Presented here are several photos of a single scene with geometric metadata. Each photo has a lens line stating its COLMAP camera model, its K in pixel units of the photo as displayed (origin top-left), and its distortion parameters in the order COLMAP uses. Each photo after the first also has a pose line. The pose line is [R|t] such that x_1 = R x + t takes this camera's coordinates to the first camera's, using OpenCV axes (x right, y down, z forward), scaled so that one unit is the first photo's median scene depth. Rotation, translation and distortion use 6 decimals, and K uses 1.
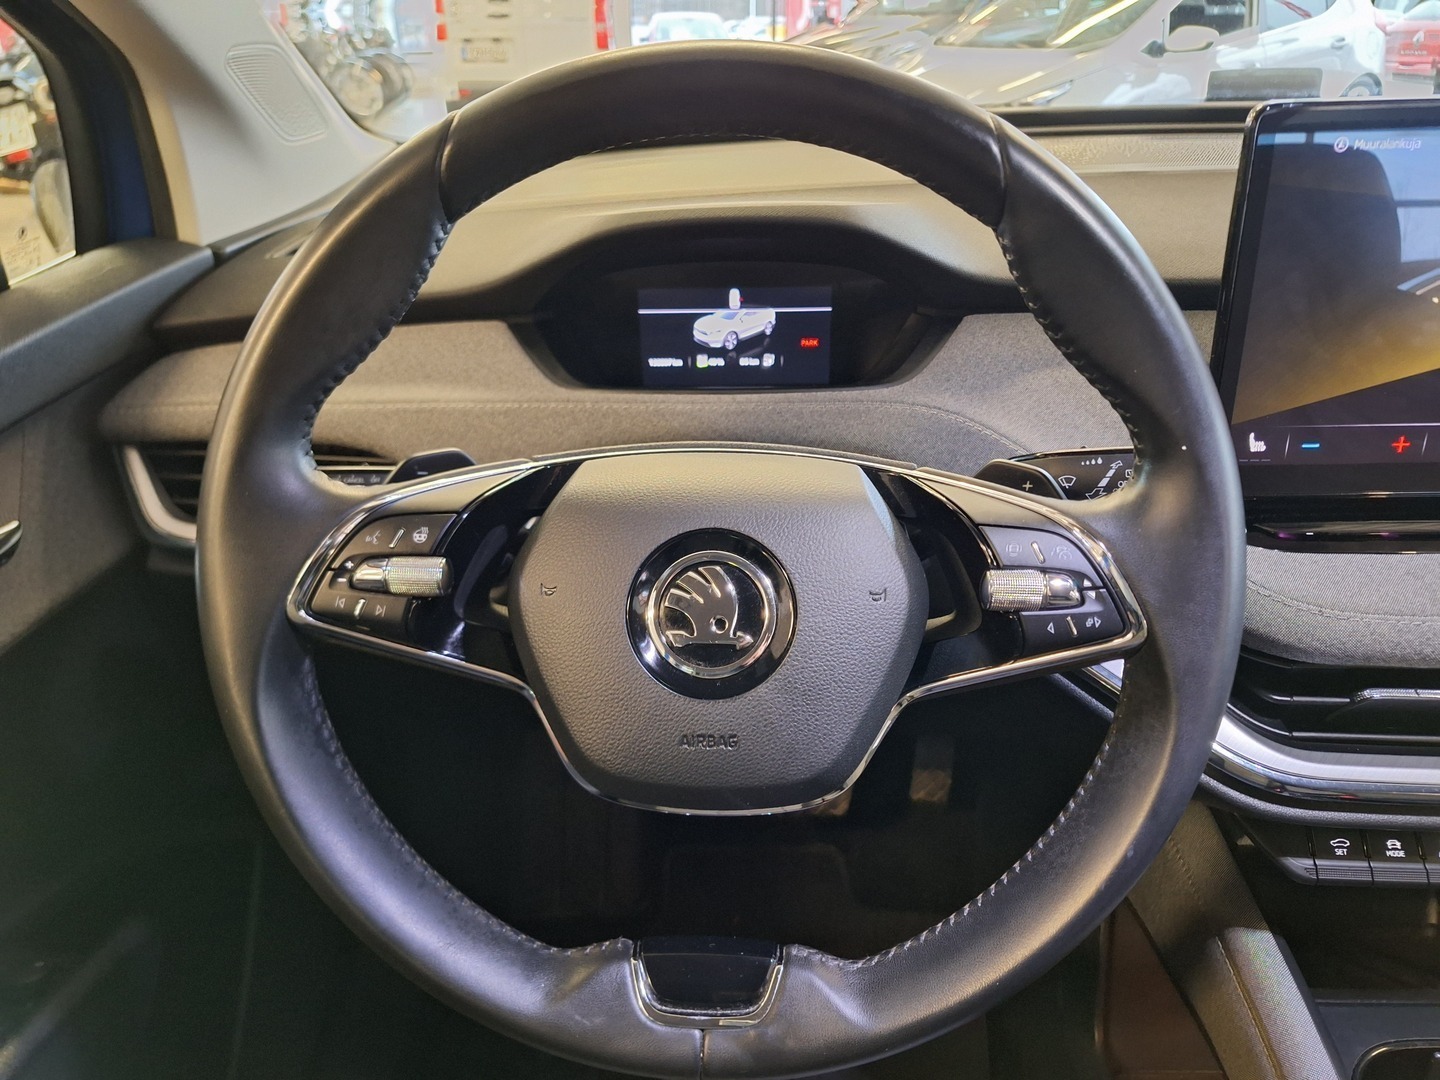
lens RADIAL K [[1003.8, 0, 720.0], [0, 1003.8, 540.0], [0, 0, 1]] dist [0.007837, 0.001476]
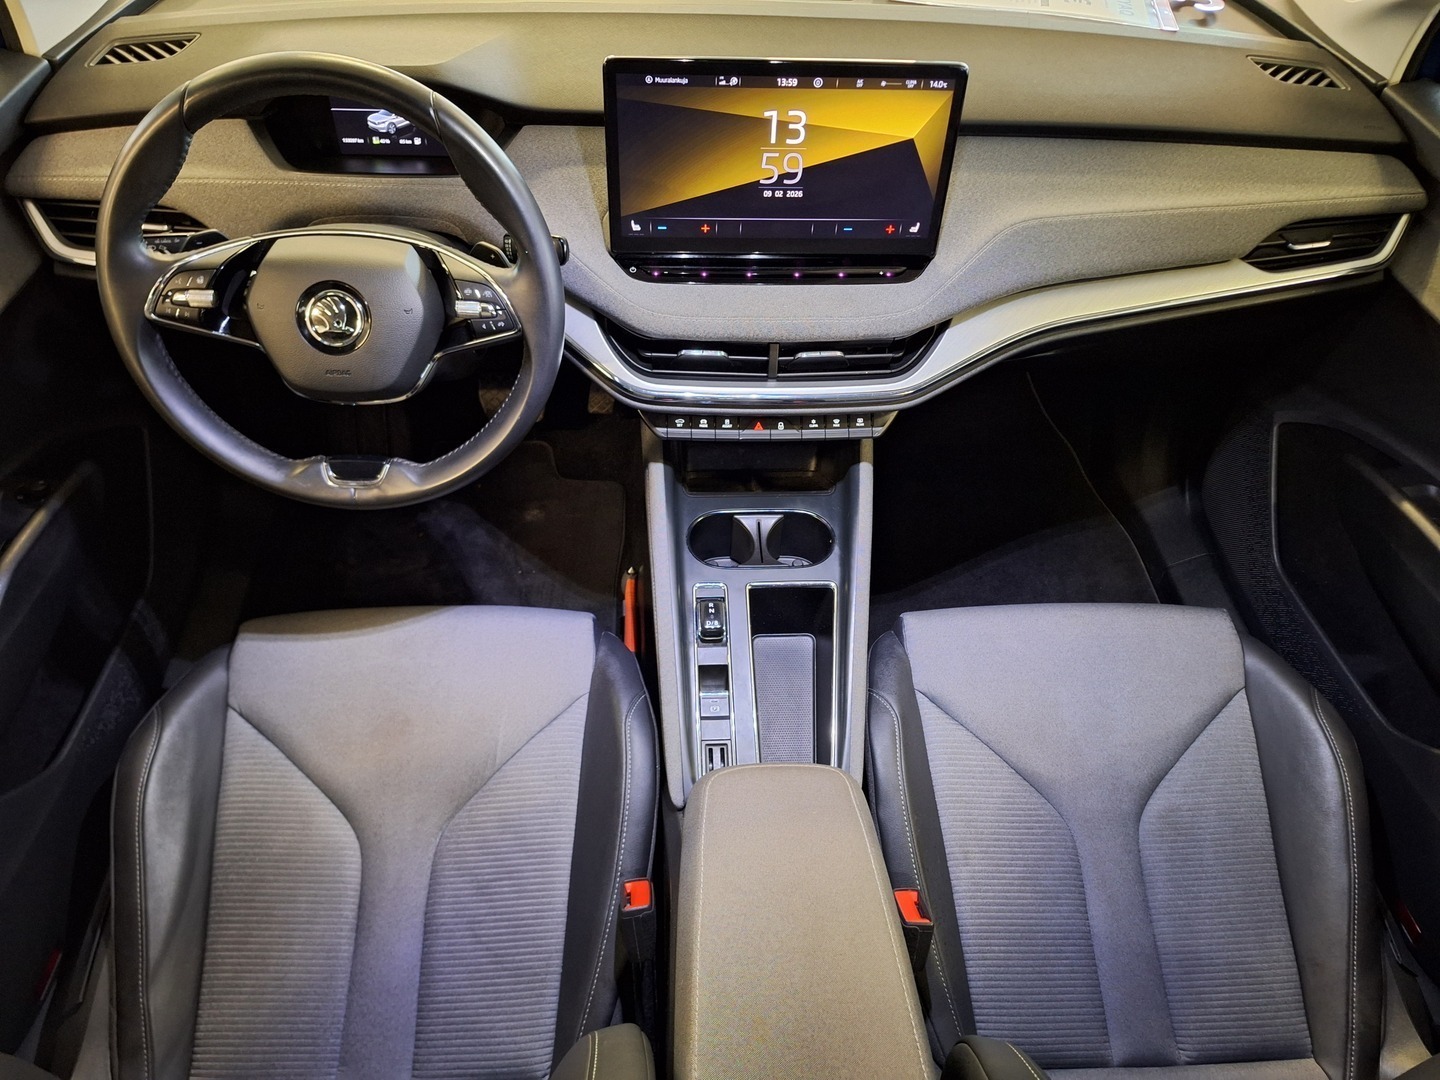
lens RADIAL K [[1012.0, 0, 719.7], [0, 1012.0, 565.8], [0, 0, 1]] dist [-0.000151, -0.005006]
pose [[0.994169, -0.011938, 0.107173, 0.595857], [-0.030038, 0.923860, 0.381549, -0.306669], [-0.103568, -0.382544, 0.918114, -1.417021]]
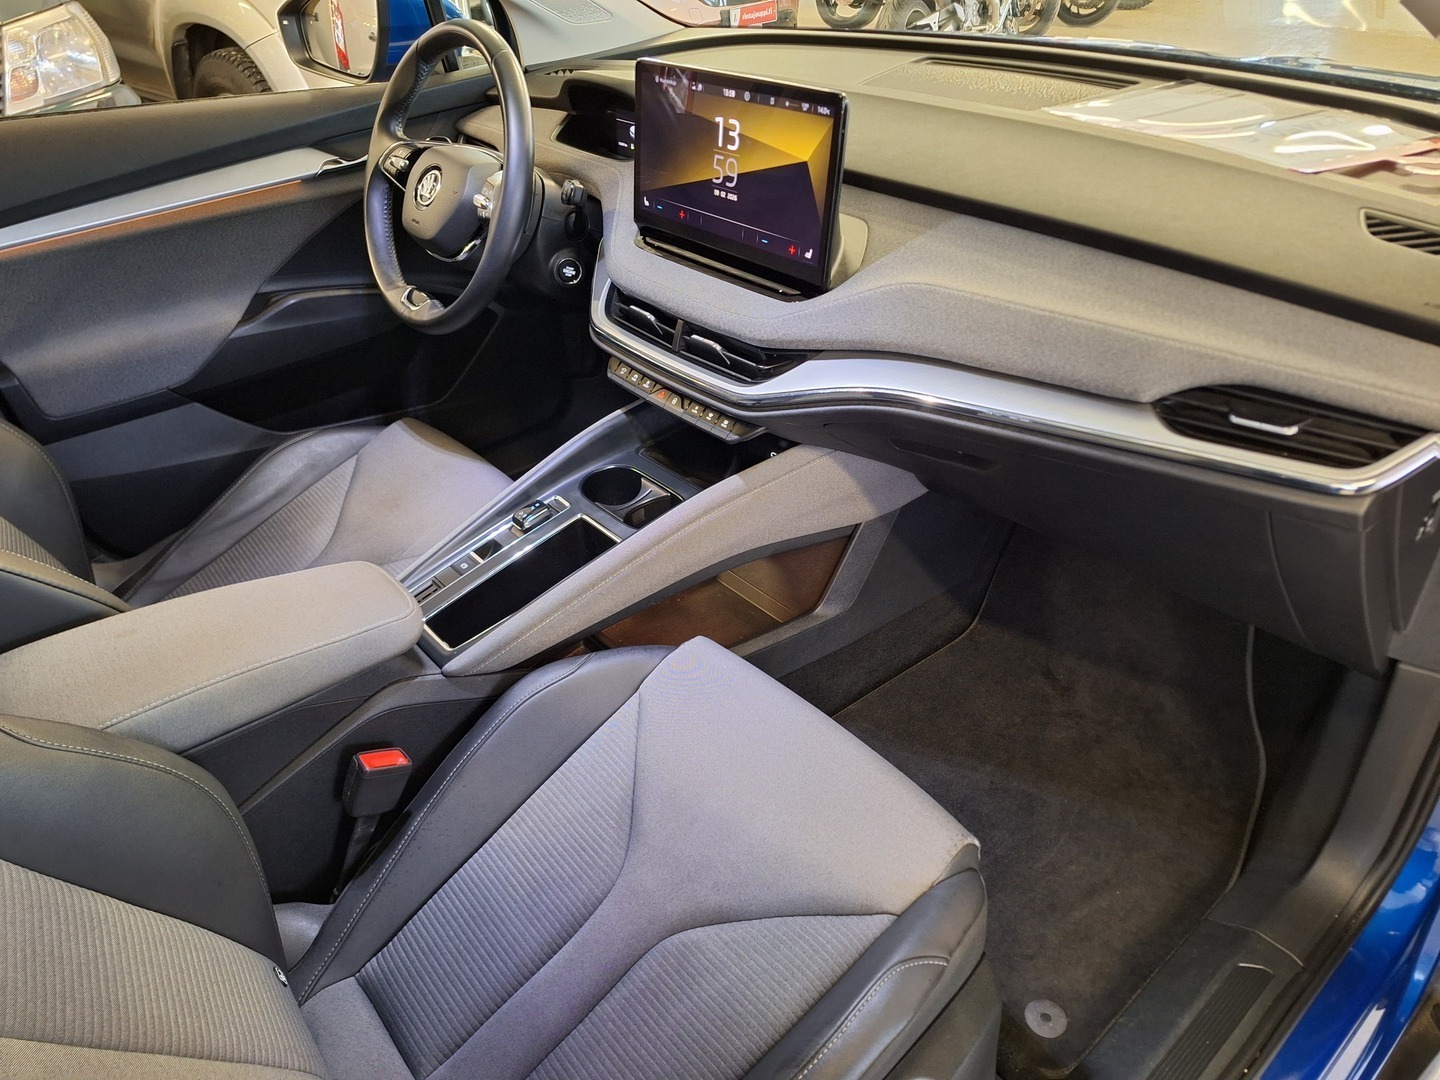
lens RADIAL K [[1003.8, 0, 720.0], [0, 1003.8, 540.0], [0, 0, 1]] dist [0.007837, 0.001476]
pose [[0.671926, 0.426660, -0.605373, 3.119519], [-0.320439, 0.904400, 0.281743, -0.121572], [0.667708, 0.004674, 0.744409, -0.877600]]
